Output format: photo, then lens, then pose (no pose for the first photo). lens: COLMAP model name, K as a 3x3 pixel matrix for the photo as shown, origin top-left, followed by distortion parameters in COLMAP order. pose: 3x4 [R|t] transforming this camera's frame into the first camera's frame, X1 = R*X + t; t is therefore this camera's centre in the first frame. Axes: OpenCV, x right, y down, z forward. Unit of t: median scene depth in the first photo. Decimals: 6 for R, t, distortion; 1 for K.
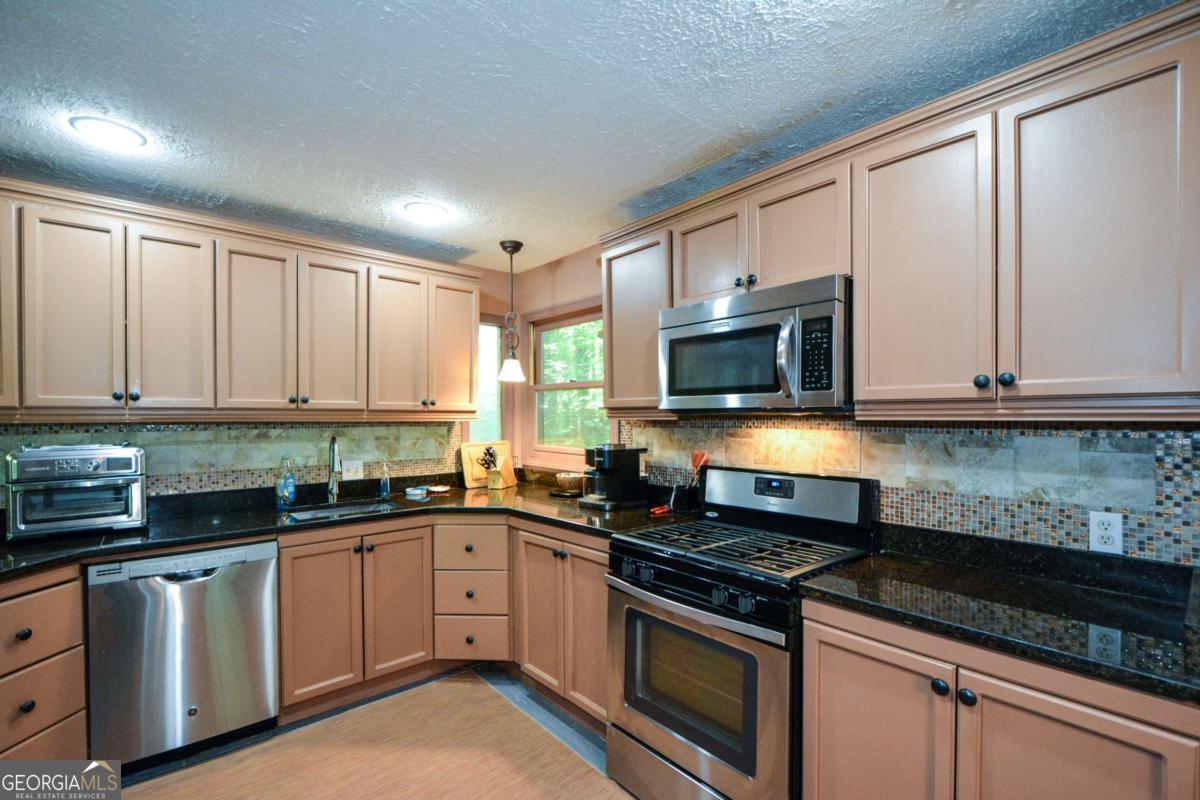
lens RADIAL K [[530.7, 0, 551.4], [0, 530.7, 425.1], [0, 0, 1]] dist [-0.000732, -0.003701]
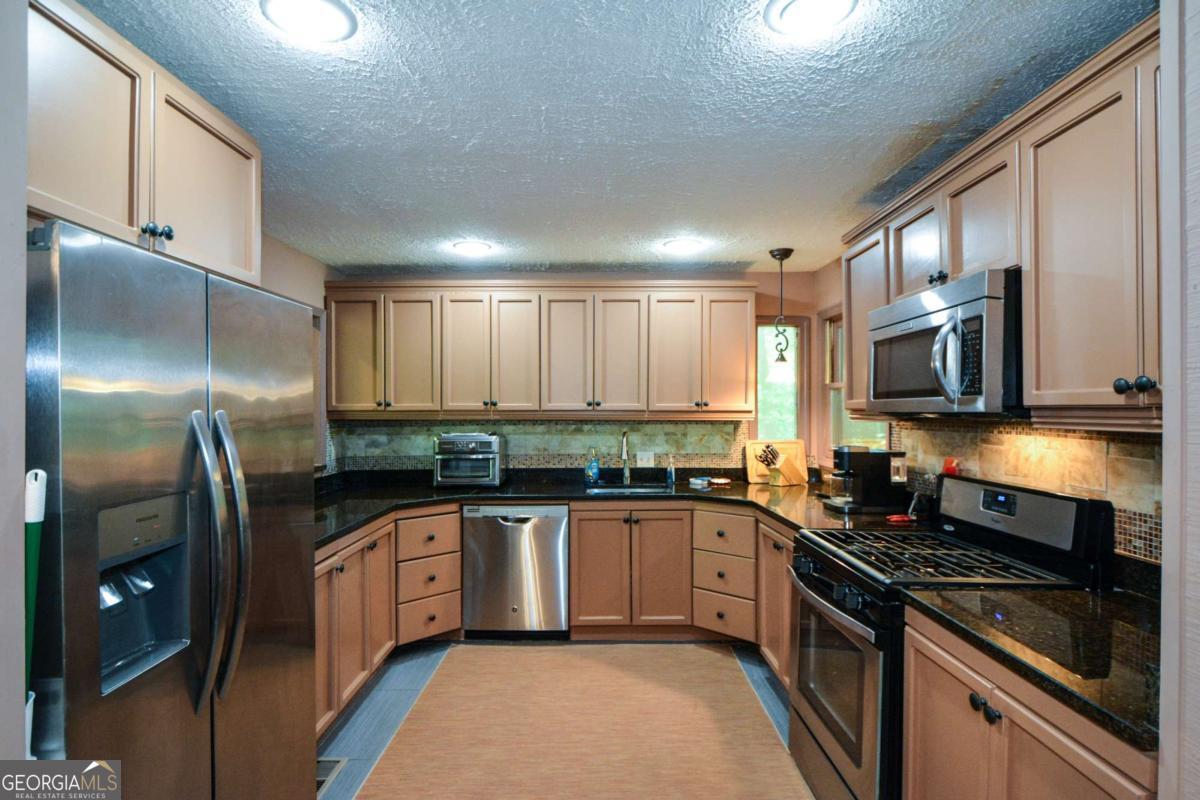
lens RADIAL K [[566.3, 0, 598.3], [0, 566.3, 417.8], [0, 0, 1]] dist [-0.004961, -0.002040]
pose [[0.797066, 0.009740, -0.603814, 0.392358], [-0.011681, 0.999932, 0.000710, -0.012833], [0.603779, 0.006487, 0.797125, -0.127307]]
